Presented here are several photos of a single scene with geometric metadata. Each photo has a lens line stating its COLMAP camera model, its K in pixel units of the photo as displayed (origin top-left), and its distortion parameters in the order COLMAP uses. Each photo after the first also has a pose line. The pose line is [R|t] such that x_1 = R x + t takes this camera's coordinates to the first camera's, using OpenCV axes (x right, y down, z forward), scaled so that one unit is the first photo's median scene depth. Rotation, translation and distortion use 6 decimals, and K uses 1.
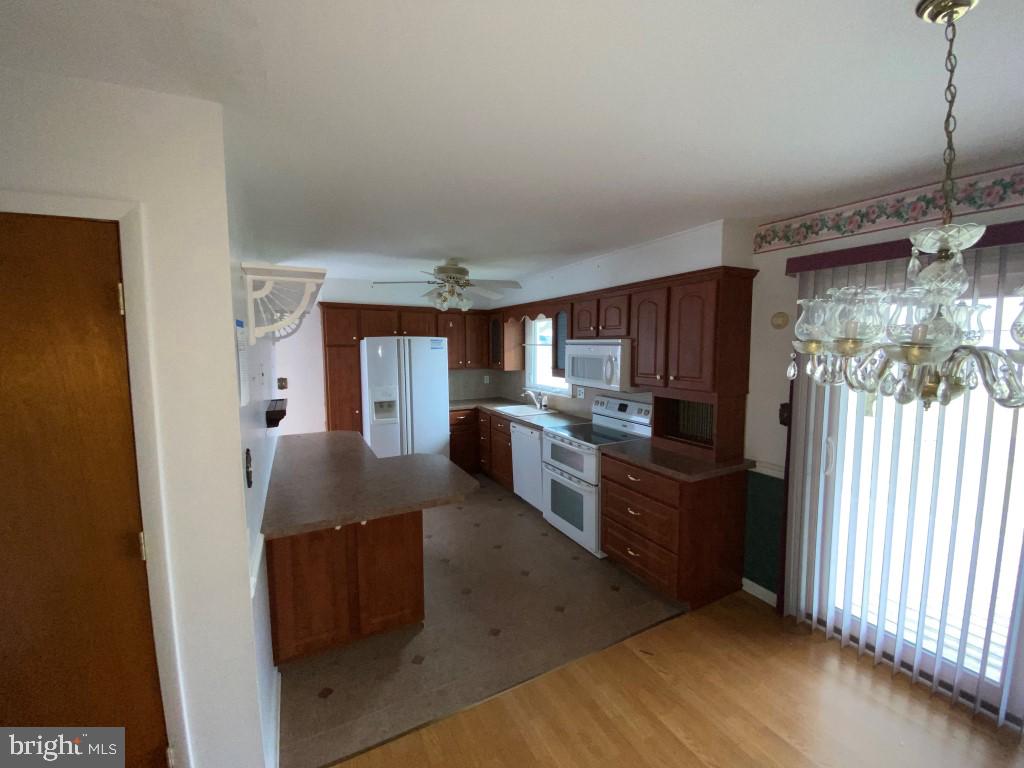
lens RADIAL K [[412.8, 0, 513.3], [0, 412.8, 382.2], [0, 0, 1]] dist [0.026357, -0.024259]
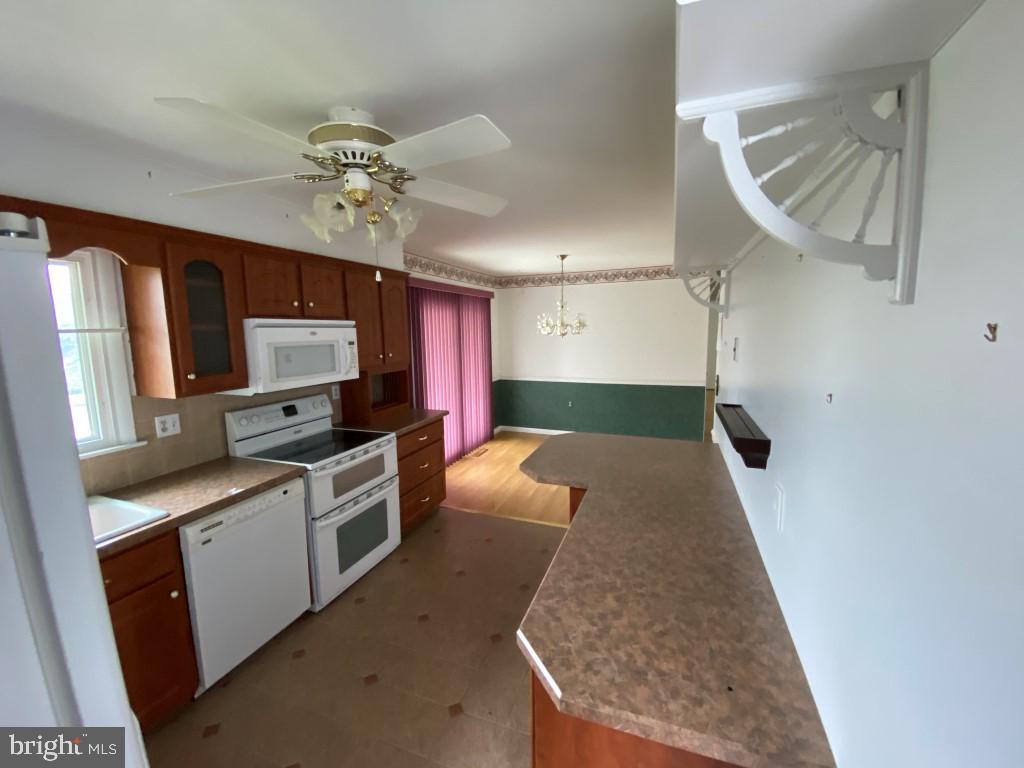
lens RADIAL K [[412.8, 0, 513.3], [0, 412.8, 382.2], [0, 0, 1]] dist [0.026357, -0.024259]
pose [[-0.664268, -0.088251, 0.742266, -0.608872], [0.082625, 0.978252, 0.190251, -0.107387], [-0.742914, 0.187708, -0.642530, 1.245557]]
